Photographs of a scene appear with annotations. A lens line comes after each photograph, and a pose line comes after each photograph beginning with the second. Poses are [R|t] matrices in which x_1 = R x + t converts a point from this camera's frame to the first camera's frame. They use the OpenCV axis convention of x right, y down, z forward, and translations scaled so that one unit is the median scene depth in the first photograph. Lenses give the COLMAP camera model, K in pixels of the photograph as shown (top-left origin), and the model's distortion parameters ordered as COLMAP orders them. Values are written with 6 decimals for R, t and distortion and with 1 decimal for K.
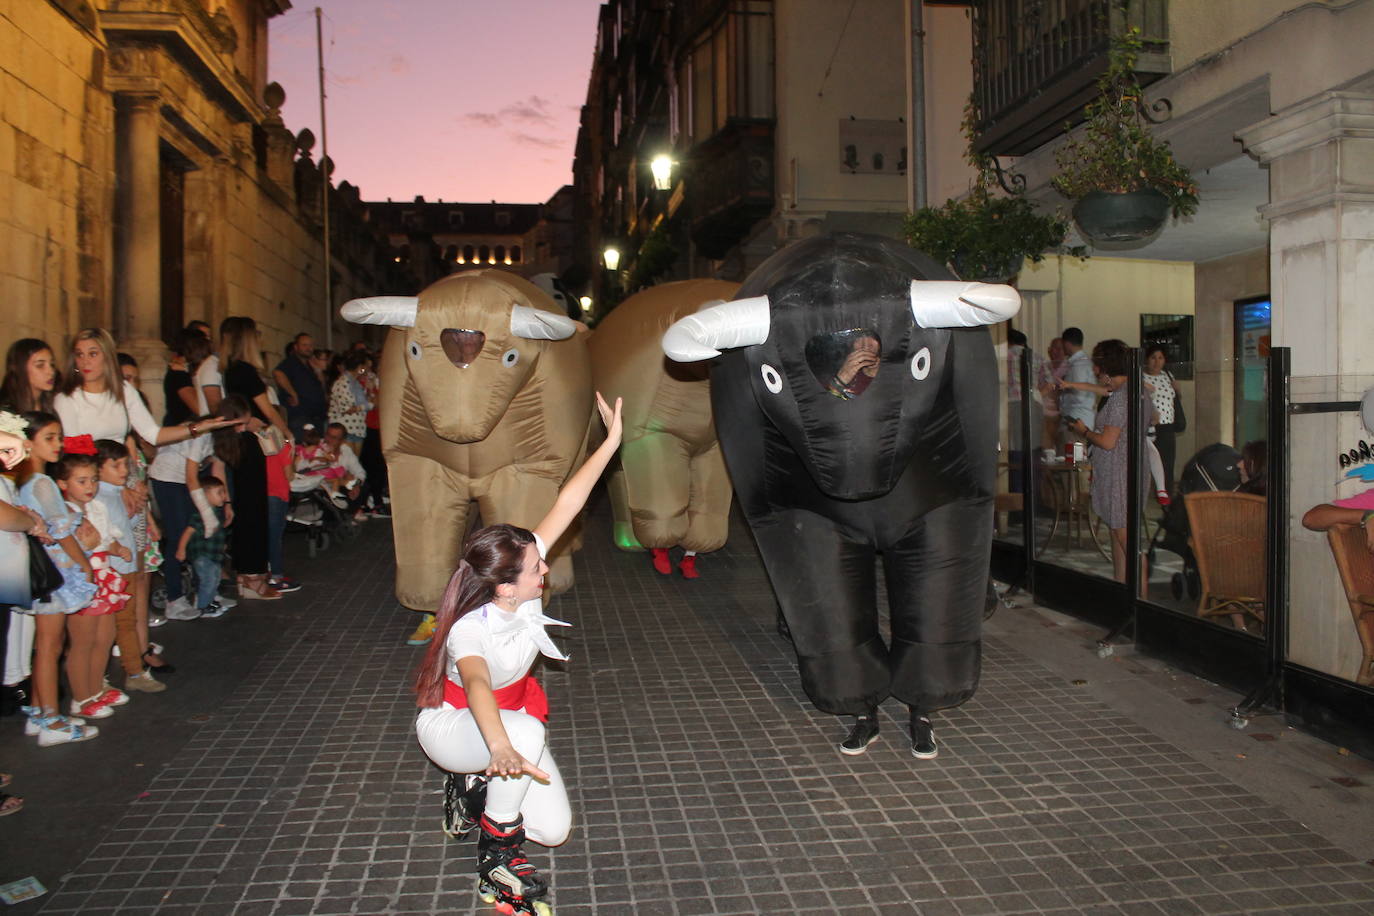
lens RADIAL K [[1152.8, 0, 687.1], [0, 1152.8, 457.7], [0, 0, 1]] dist [-0.156601, 0.130696]
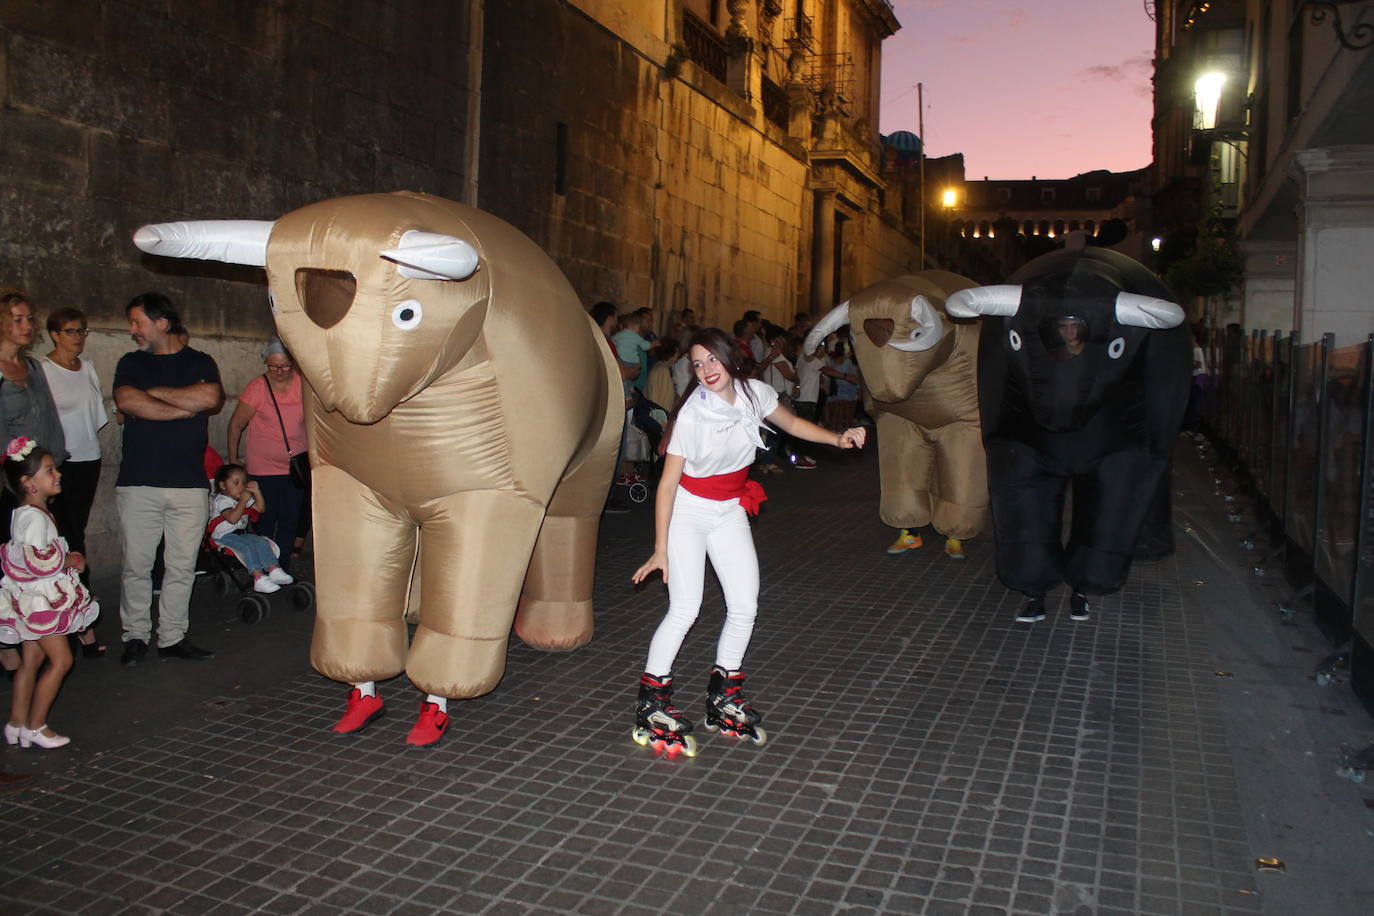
lens RADIAL K [[1152.8, 0, 686.3], [0, 1152.8, 457.8], [0, 0, 1]] dist [-0.156601, 0.130696]
pose [[0.871629, 0.058093, -0.486711, 0.295984], [-0.043972, 0.998216, 0.040399, 0.074096], [0.488190, -0.013811, 0.872628, -0.875402]]
